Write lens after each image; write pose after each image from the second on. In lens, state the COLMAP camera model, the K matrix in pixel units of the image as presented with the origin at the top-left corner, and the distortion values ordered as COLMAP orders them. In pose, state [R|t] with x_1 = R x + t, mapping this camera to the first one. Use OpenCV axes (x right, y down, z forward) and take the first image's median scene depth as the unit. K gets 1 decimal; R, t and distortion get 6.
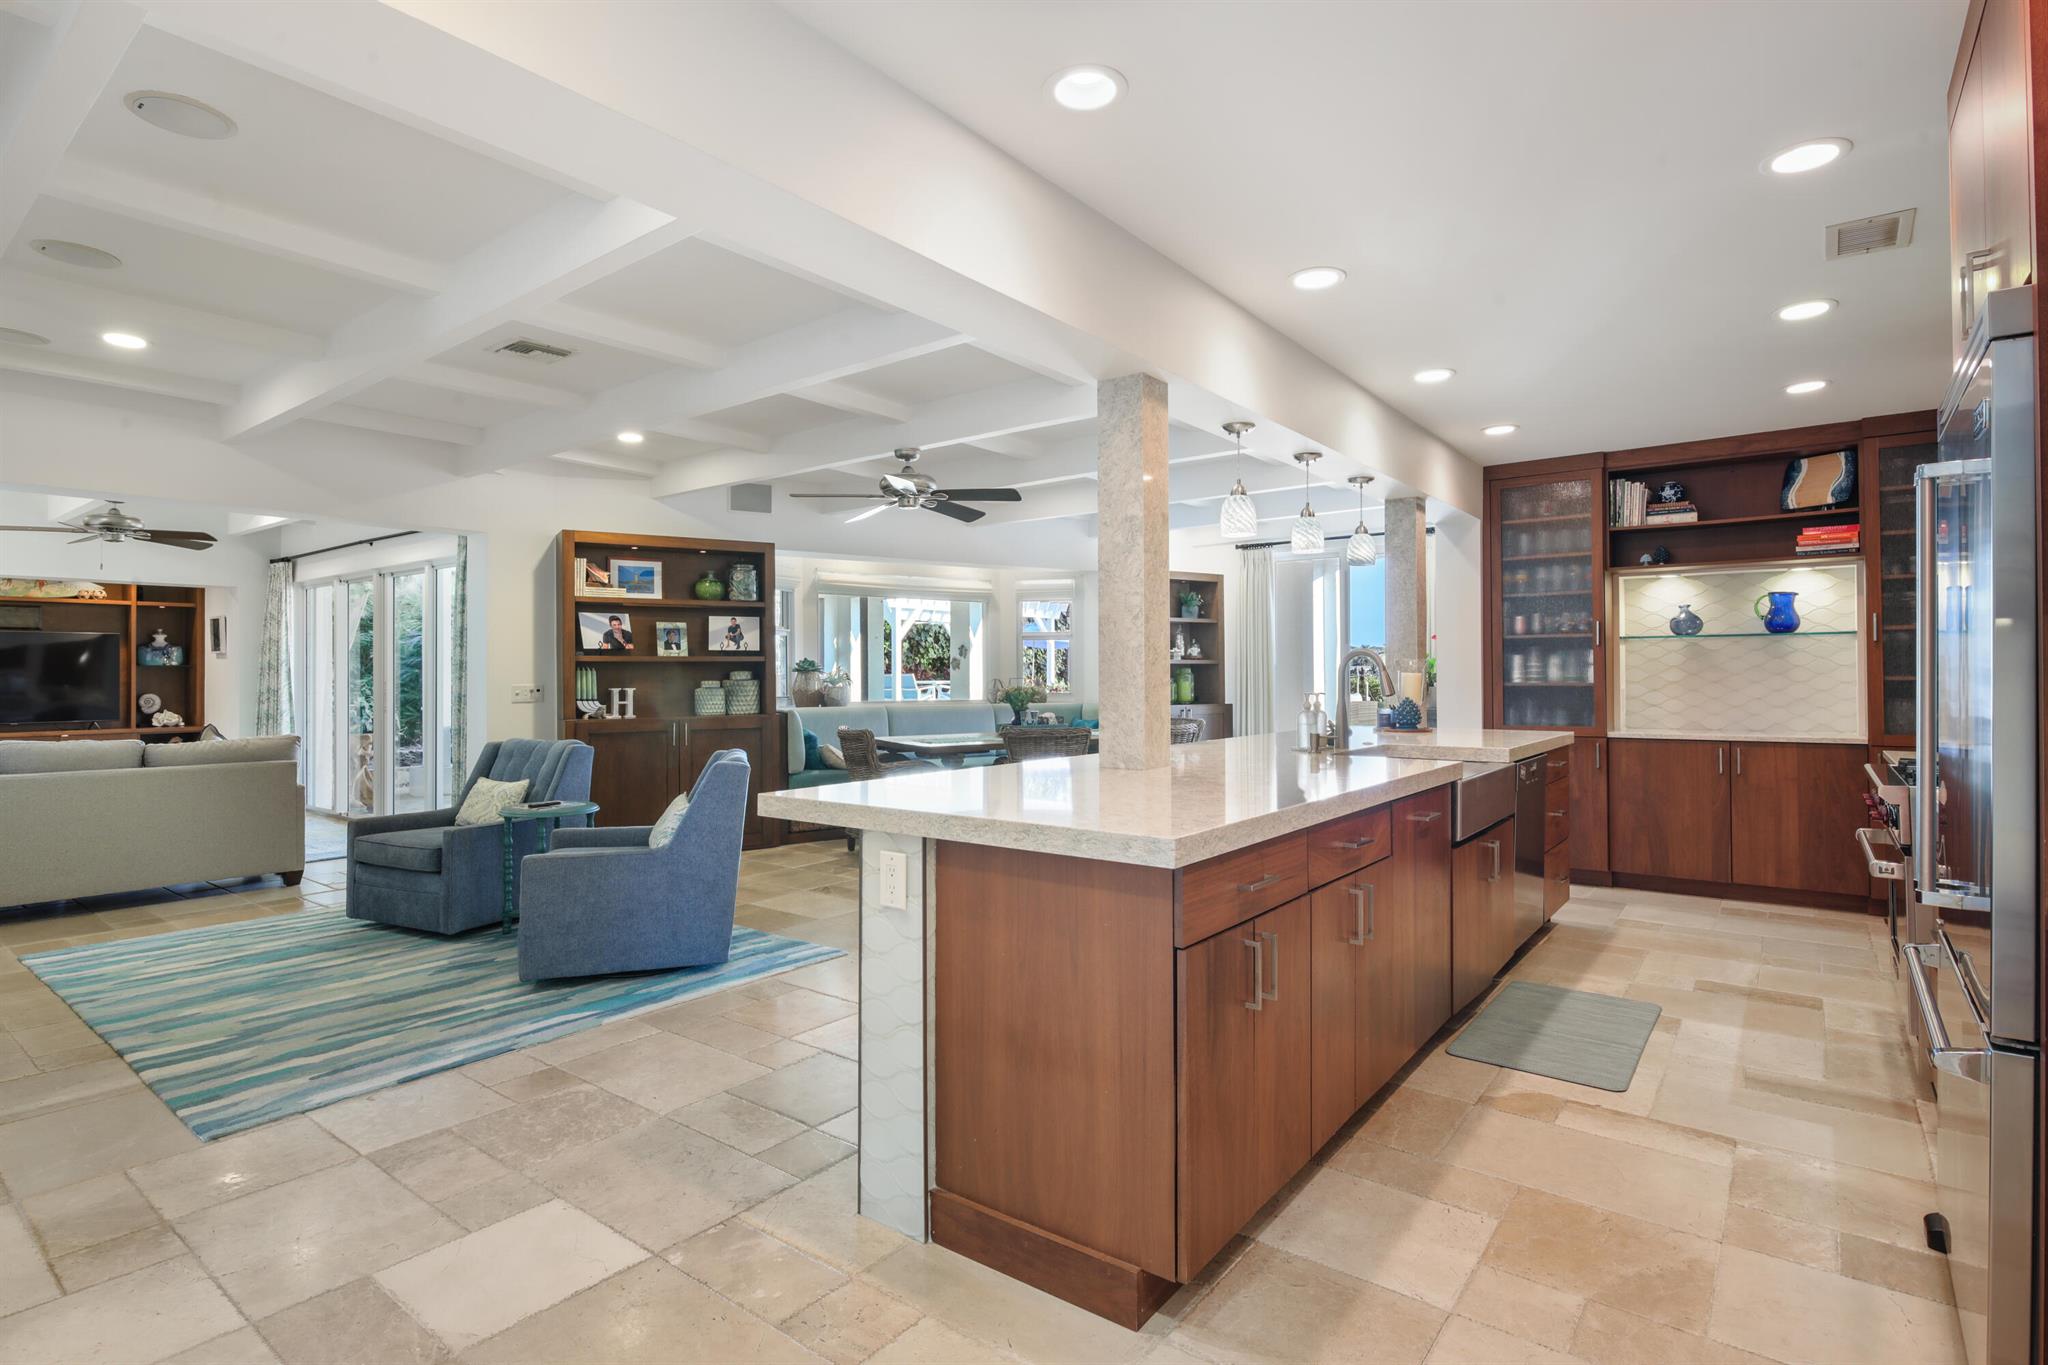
lens RADIAL K [[1015.0, 0, 1049.7], [0, 1015.0, 678.0], [0, 0, 1]] dist [-0.005172, -0.000855]
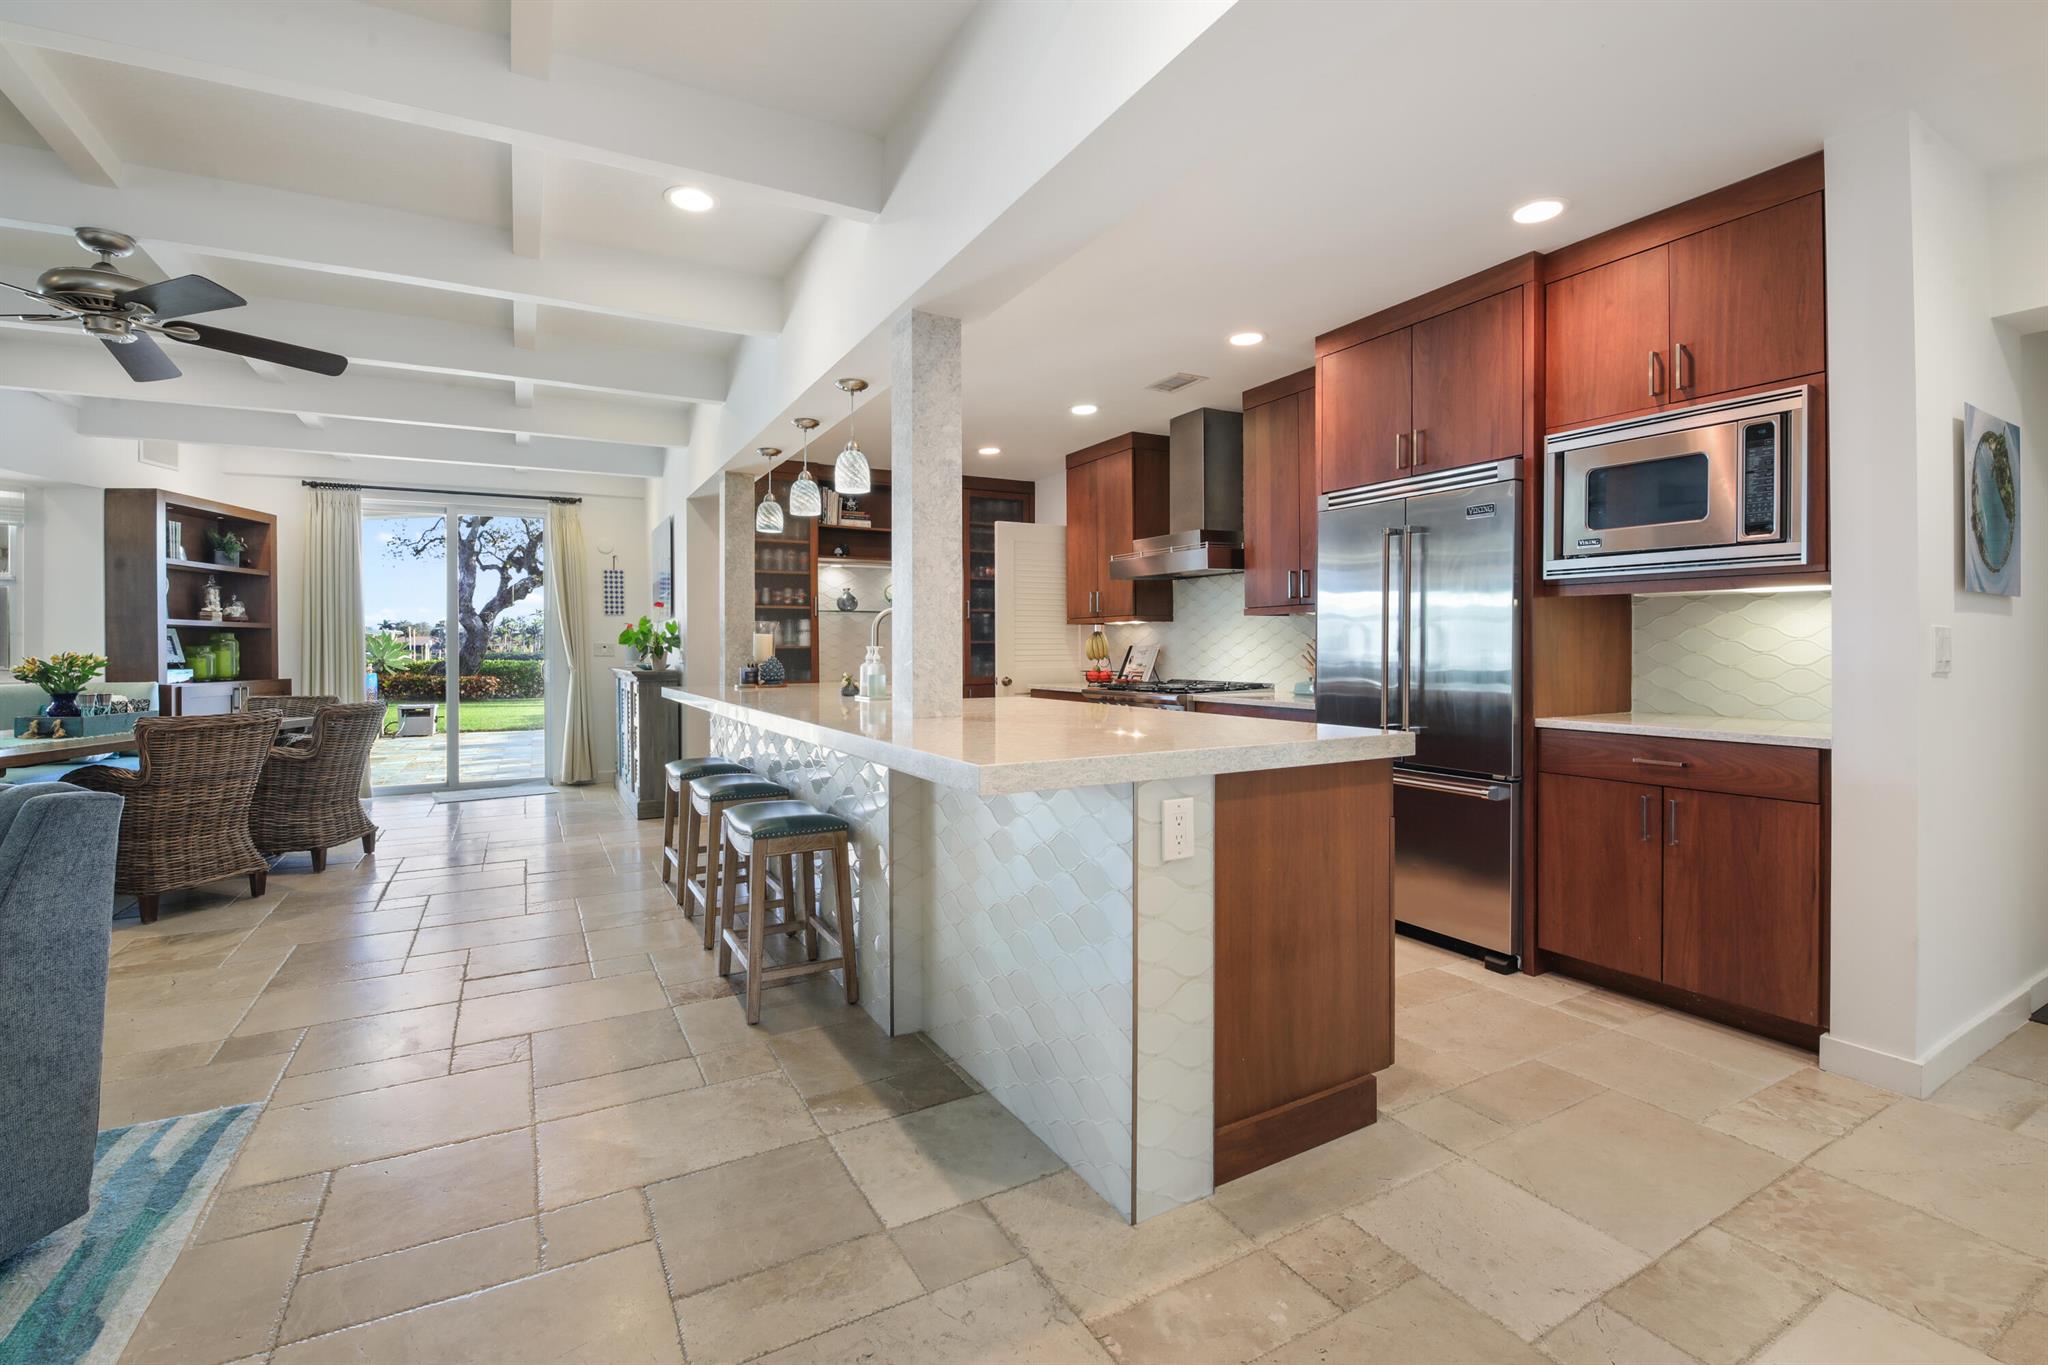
lens RADIAL K [[897.9, 0, 1012.7], [0, 897.9, 662.5], [0, 0, 1]] dist [-0.002702, -0.008571]
pose [[0.408858, -0.012262, 0.912516, -0.494312], [0.006730, 0.999923, 0.010421, 0.020396], [-0.912573, 0.001880, 0.408909, 0.416784]]
